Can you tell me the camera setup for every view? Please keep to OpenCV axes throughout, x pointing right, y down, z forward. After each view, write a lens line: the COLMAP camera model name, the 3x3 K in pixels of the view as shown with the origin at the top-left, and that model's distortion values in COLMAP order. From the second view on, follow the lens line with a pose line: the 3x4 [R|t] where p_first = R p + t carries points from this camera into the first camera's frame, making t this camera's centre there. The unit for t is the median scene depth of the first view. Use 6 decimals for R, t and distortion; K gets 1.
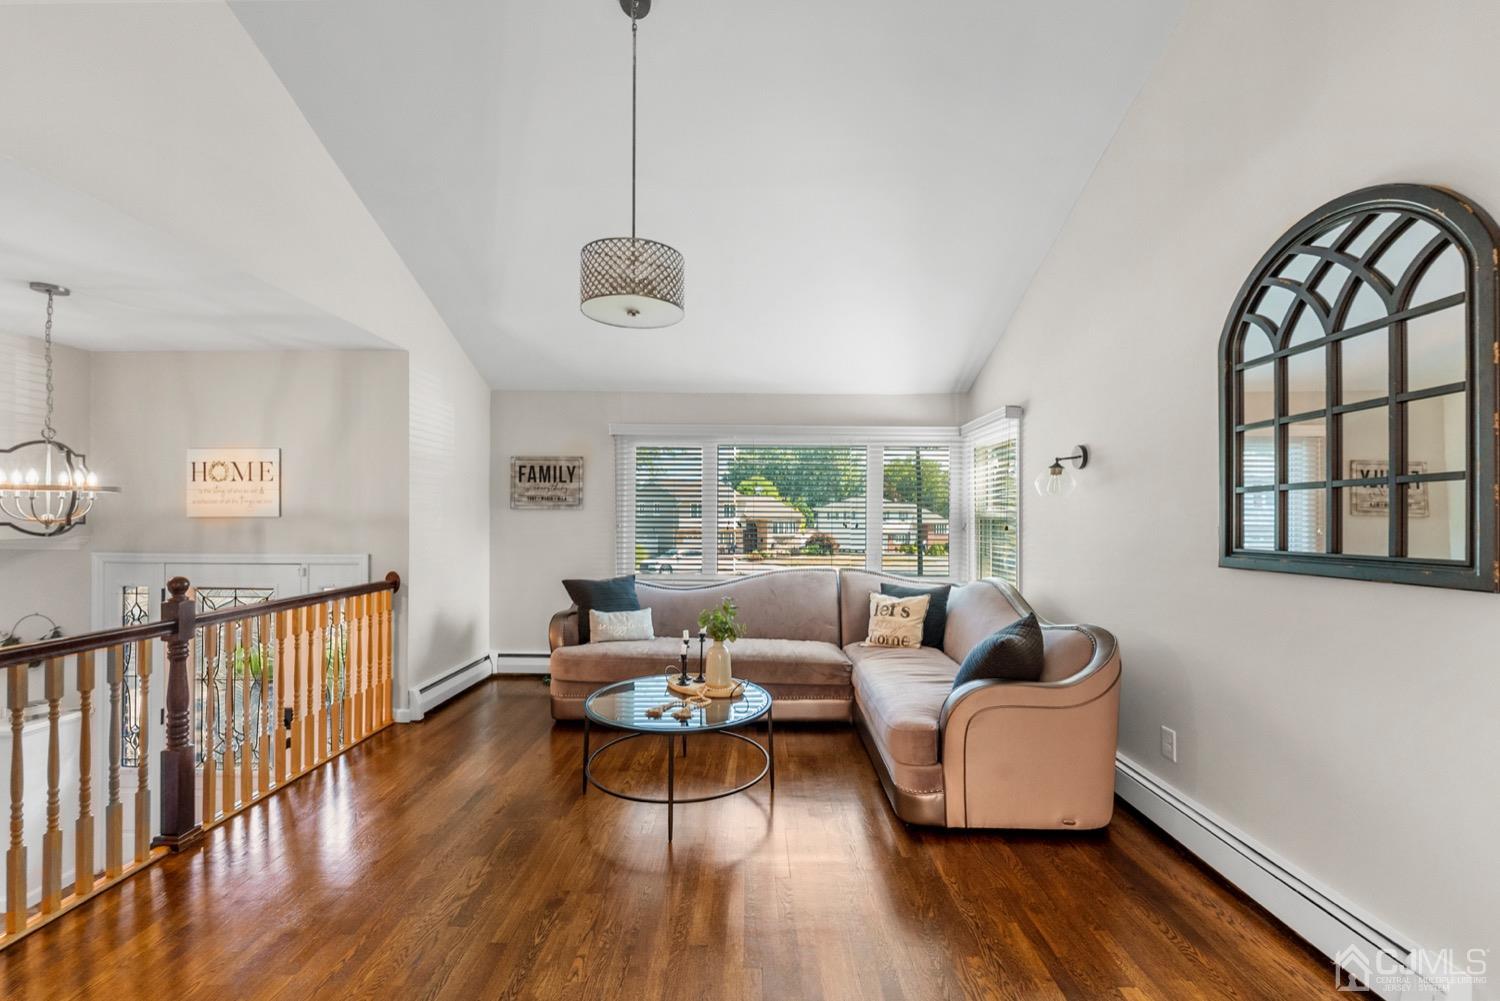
lens RADIAL K [[620.6, 0, 748.9], [0, 620.6, 521.4], [0, 0, 1]] dist [-0.003102, -0.000398]
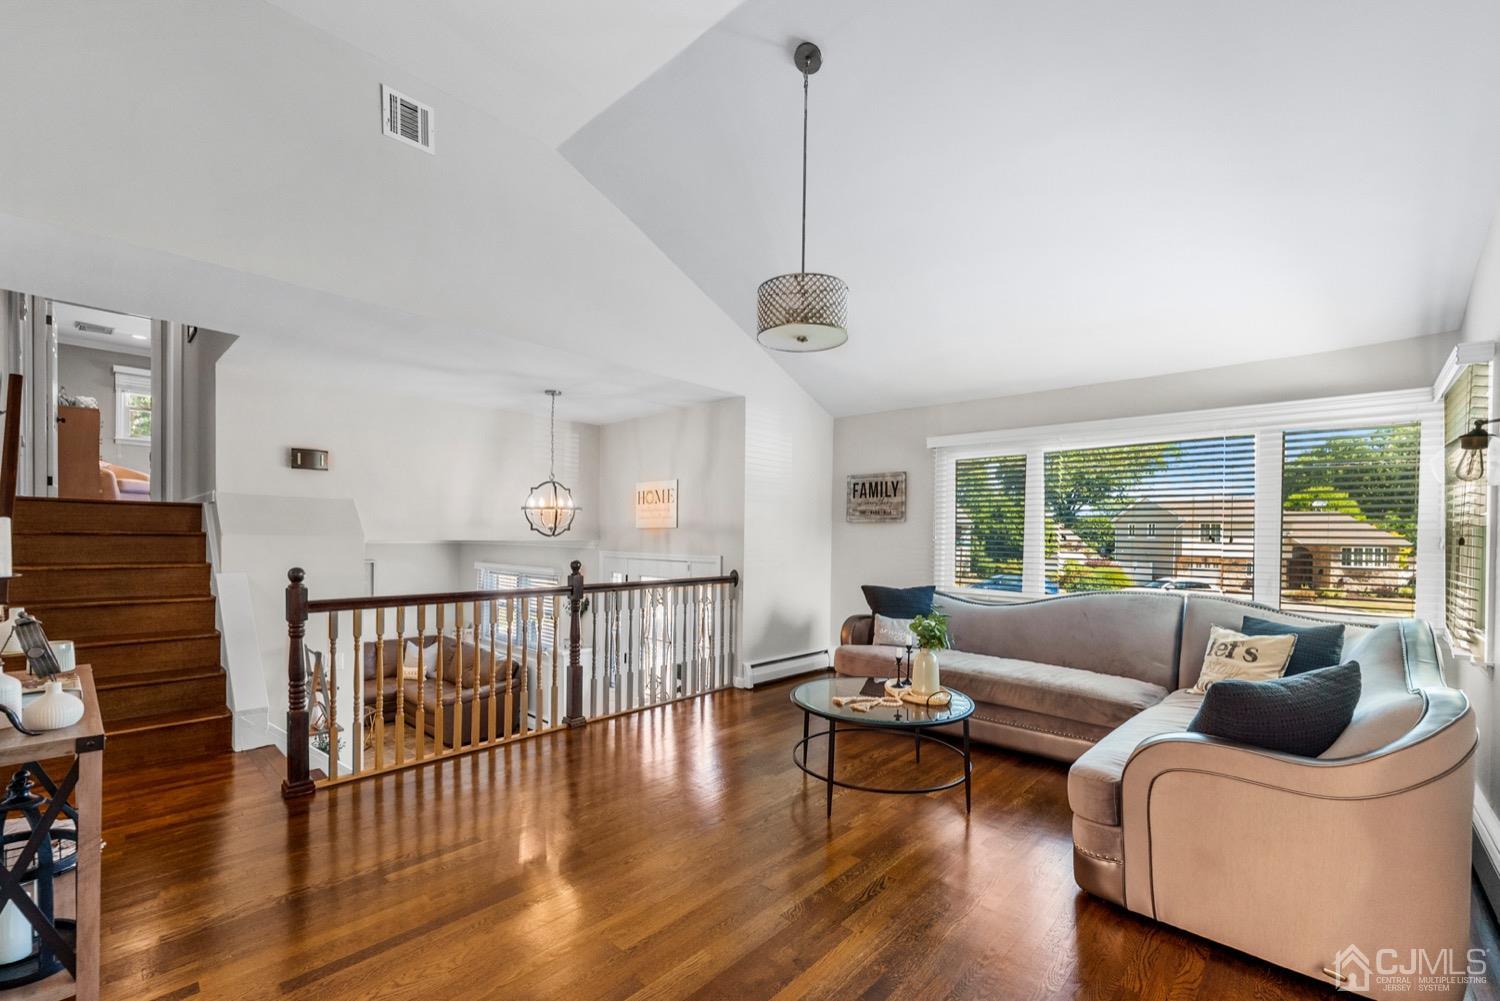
lens RADIAL K [[630.2, 0, 750.7], [0, 630.2, 544.6], [0, 0, 1]] dist [-0.000120, -0.000115]
pose [[0.738749, 0.013384, -0.673847, 0.330485], [-0.013415, 0.999897, 0.005152, 0.021474], [0.673847, 0.005234, 0.738853, 0.054812]]
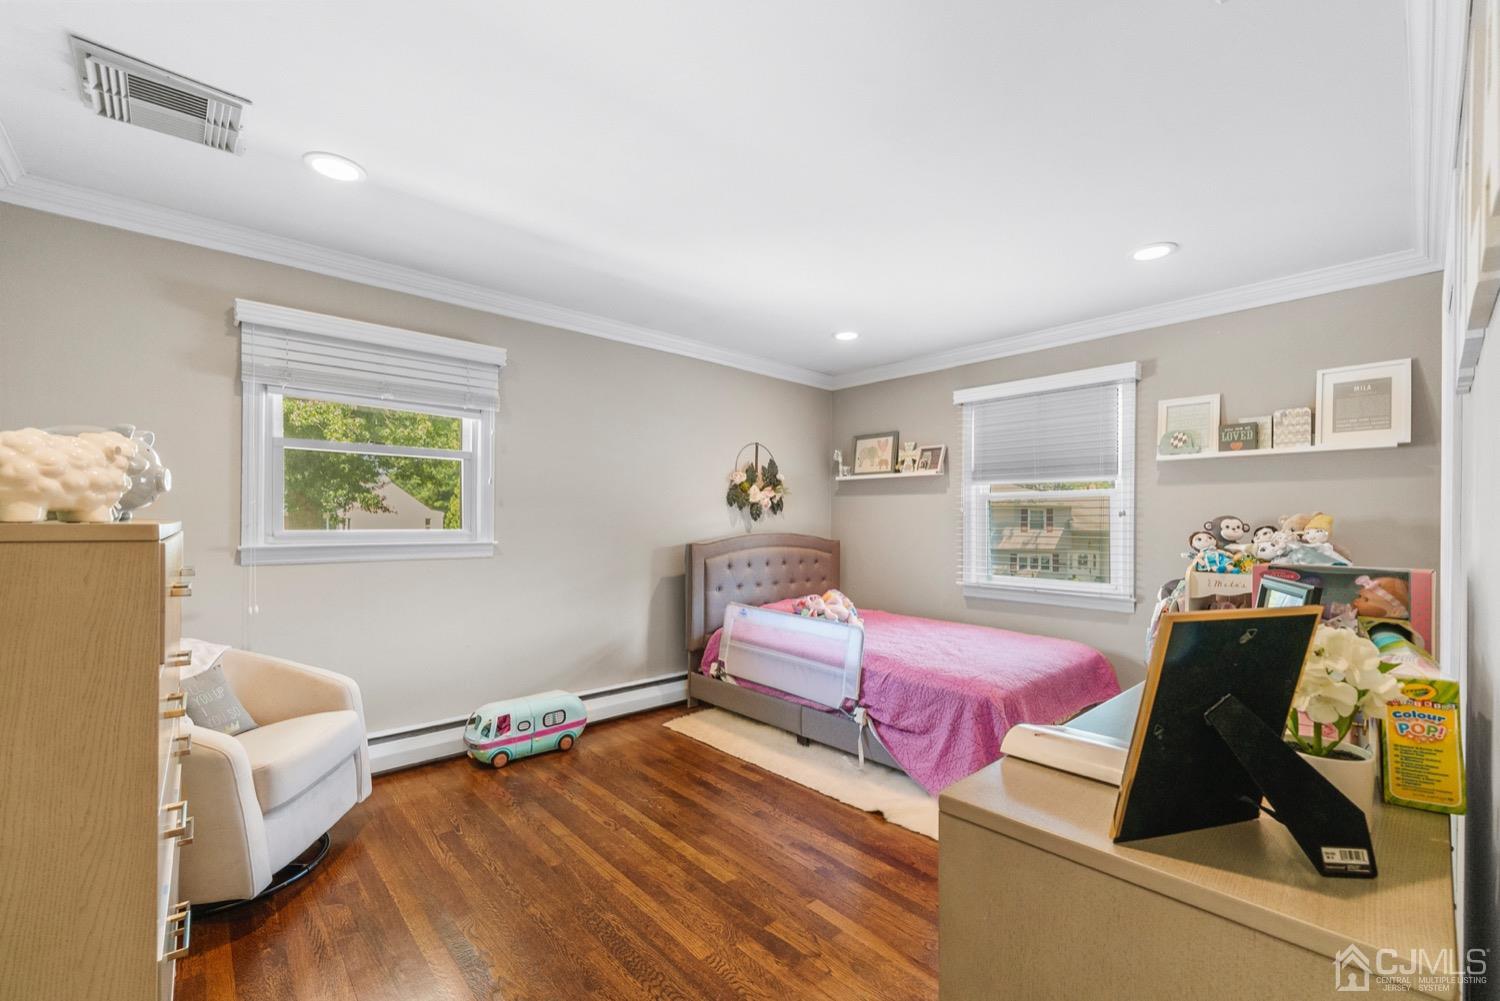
lens RADIAL K [[620.6, 0, 748.9], [0, 620.6, 521.4], [0, 0, 1]] dist [-0.003102, -0.000398]
pose [[0.674170, 0.001405, -0.738575, -1.995405], [-0.005213, 0.999982, -0.002857, -0.341384], [0.738558, 0.005776, 0.674166, 0.139414]]
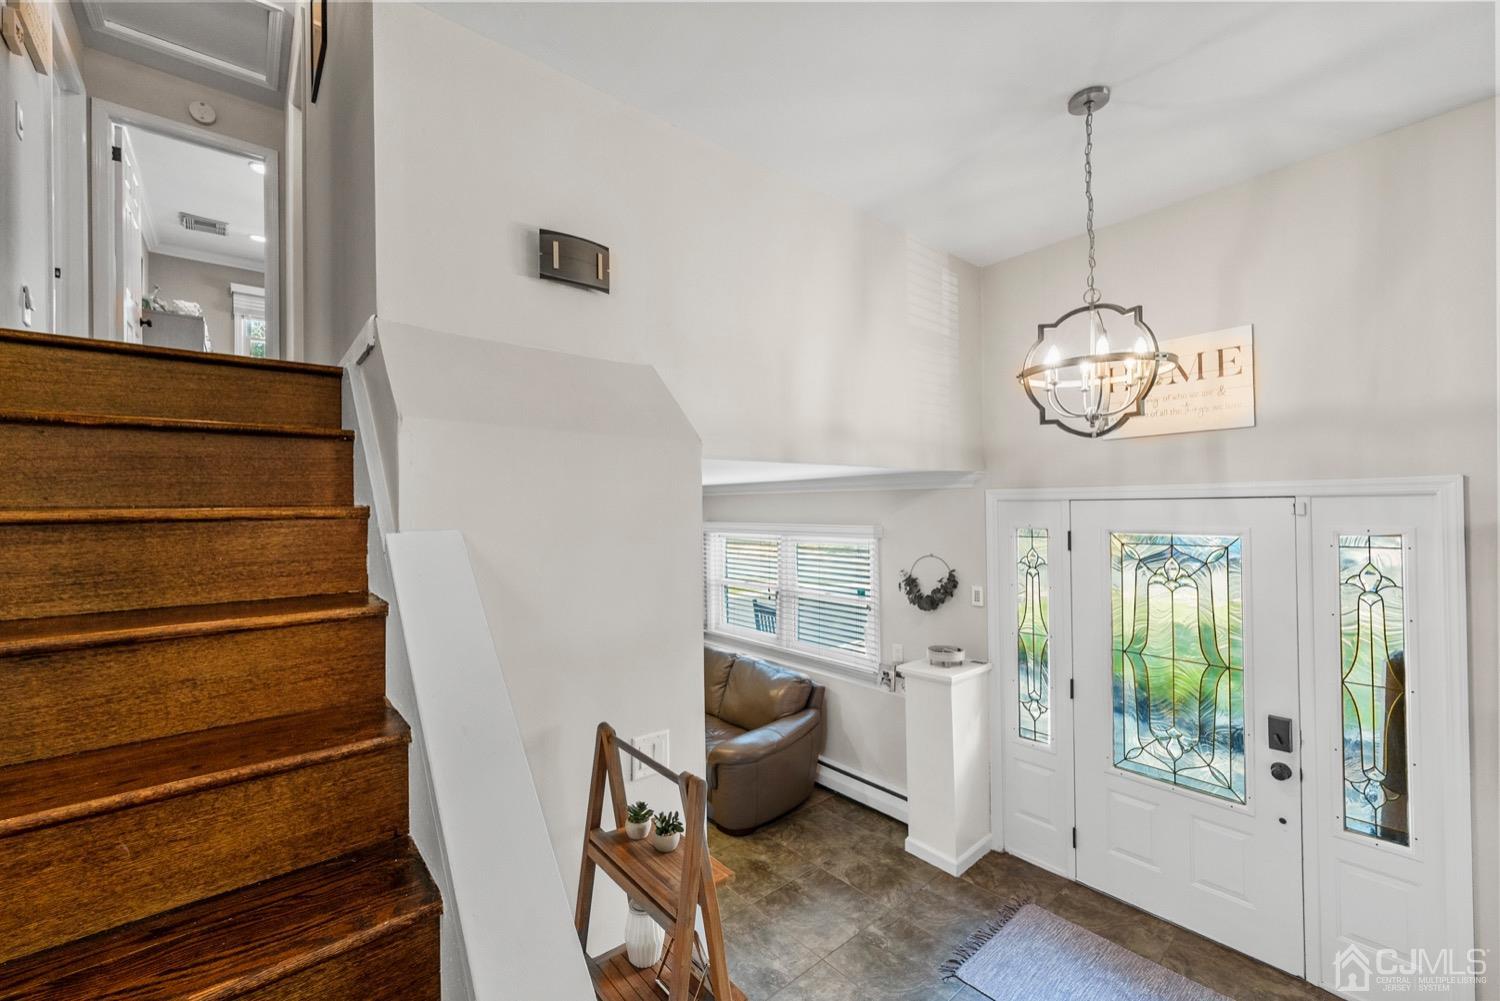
lens RADIAL K [[610.5, 0, 750.0], [0, 610.5, 500.5], [0, 0, 1]] dist [-0.000274, -0.000206]
pose [[0.654084, -0.019724, -0.756165, -0.614062], [0.013188, 0.999805, -0.014671, 0.074951], [0.756307, -0.000377, 0.654217, 0.158346]]
